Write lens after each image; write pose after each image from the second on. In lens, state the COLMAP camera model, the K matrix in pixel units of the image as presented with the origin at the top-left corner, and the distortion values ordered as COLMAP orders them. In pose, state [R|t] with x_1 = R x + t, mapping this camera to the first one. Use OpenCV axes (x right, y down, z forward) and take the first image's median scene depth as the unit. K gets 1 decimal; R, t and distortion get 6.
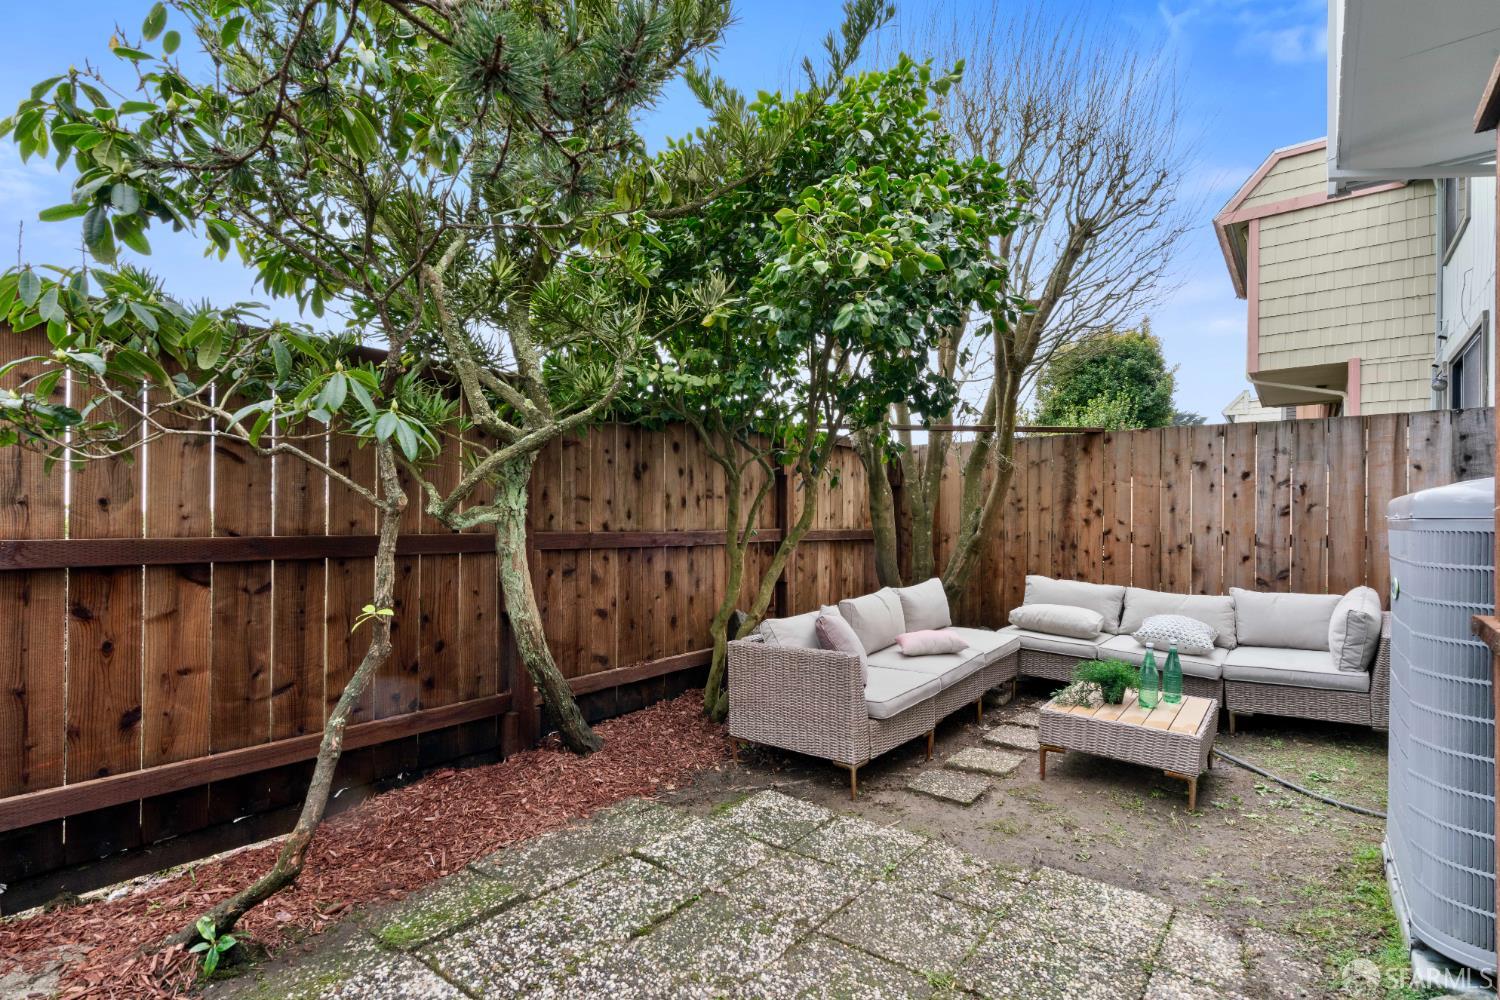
lens RADIAL K [[724.3, 0, 745.3], [0, 724.3, 519.2], [0, 0, 1]] dist [0.000964, 0.000311]
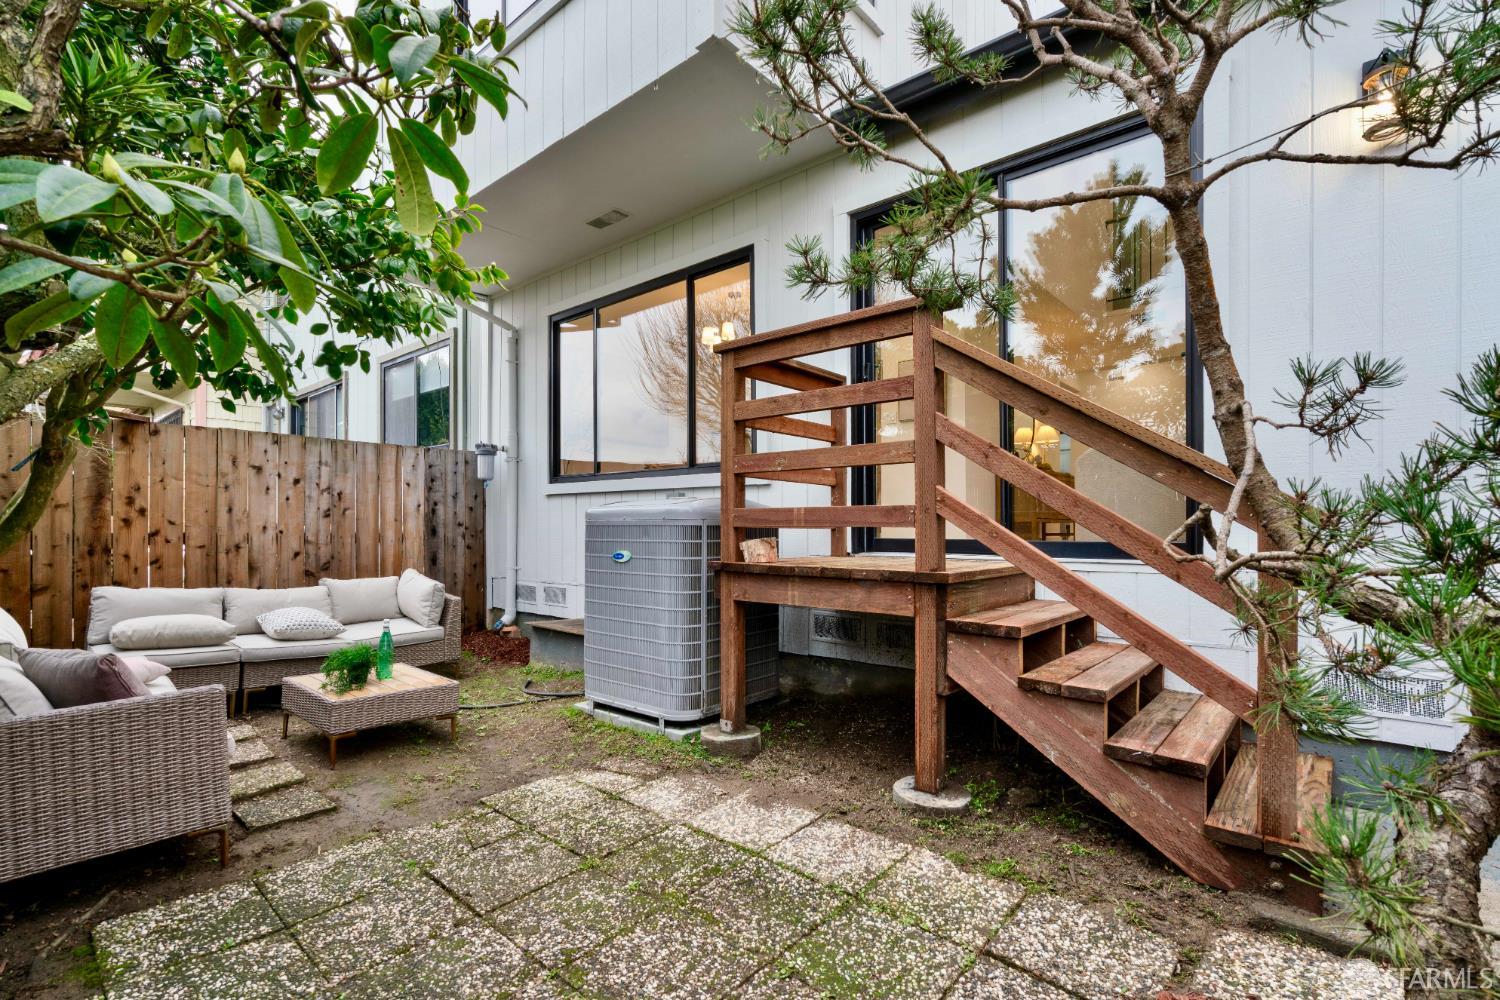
lens RADIAL K [[690.9, 0, 742.5], [0, 690.9, 527.5], [0, 0, 1]] dist [-0.000250, -0.000074]
pose [[0.045282, -0.004713, 0.998963, -0.561020], [-0.003227, 0.999983, 0.004864, 0.006573], [-0.998969, -0.003444, 0.045266, 0.379472]]
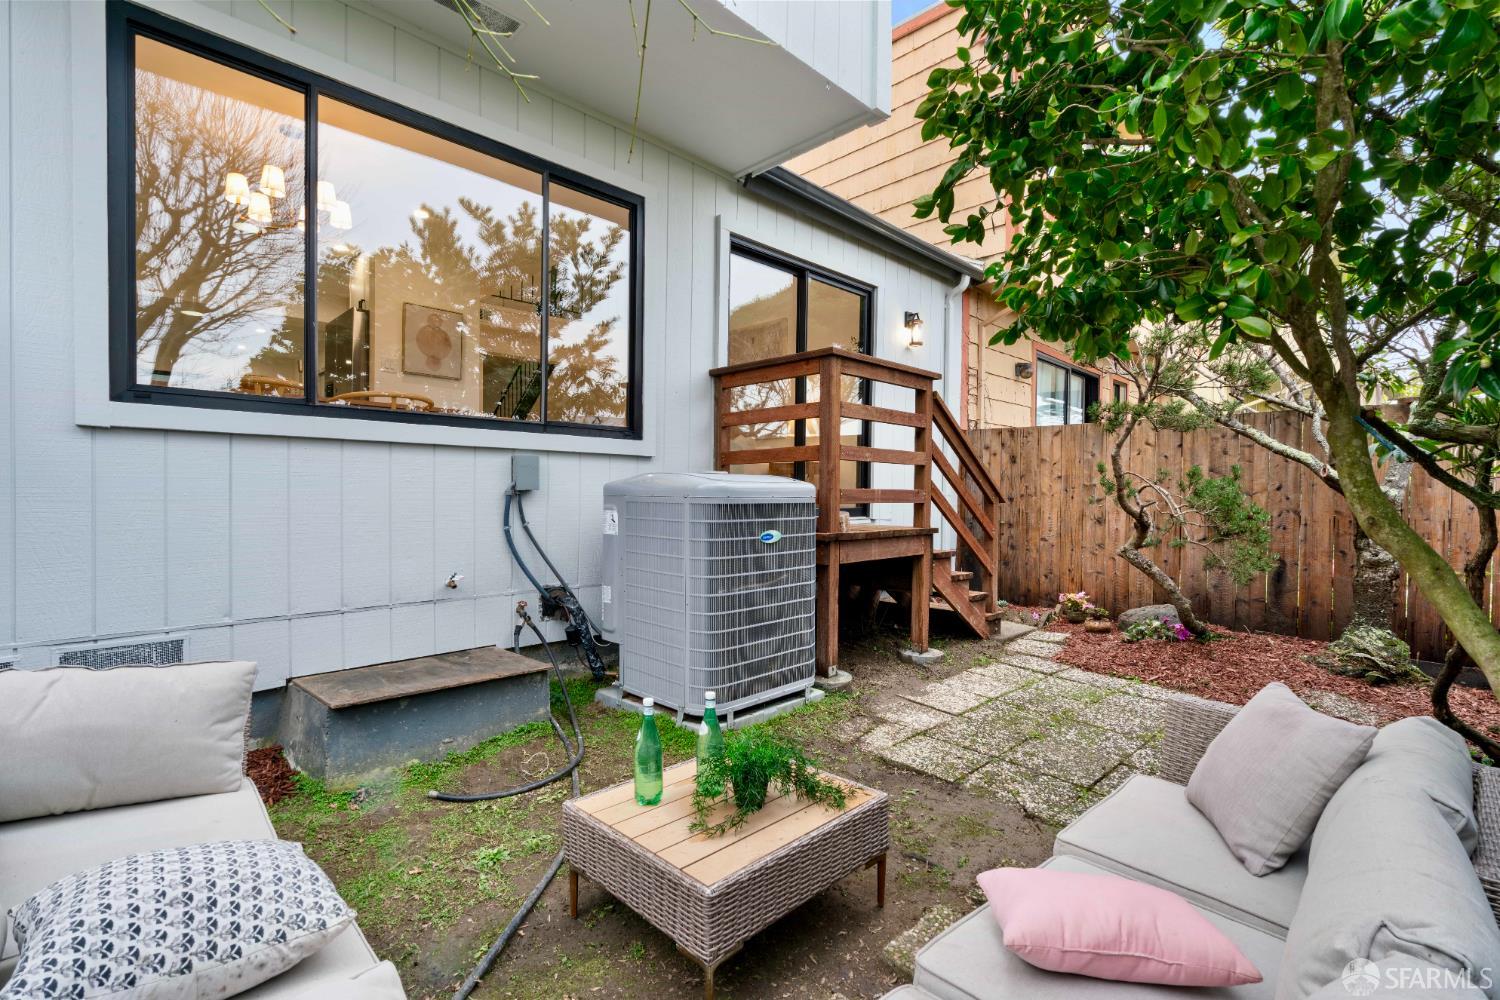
lens RADIAL K [[667.9, 0, 750.0], [0, 667.9, 500.0], [0, 0, 1]] dist [0.001668, 0.000254]
pose [[-0.993019, -0.014653, 0.117041, 0.476524], [-0.013457, 0.999849, 0.011001, -0.008003], [-0.117185, 0.009350, -0.993066, 1.645052]]
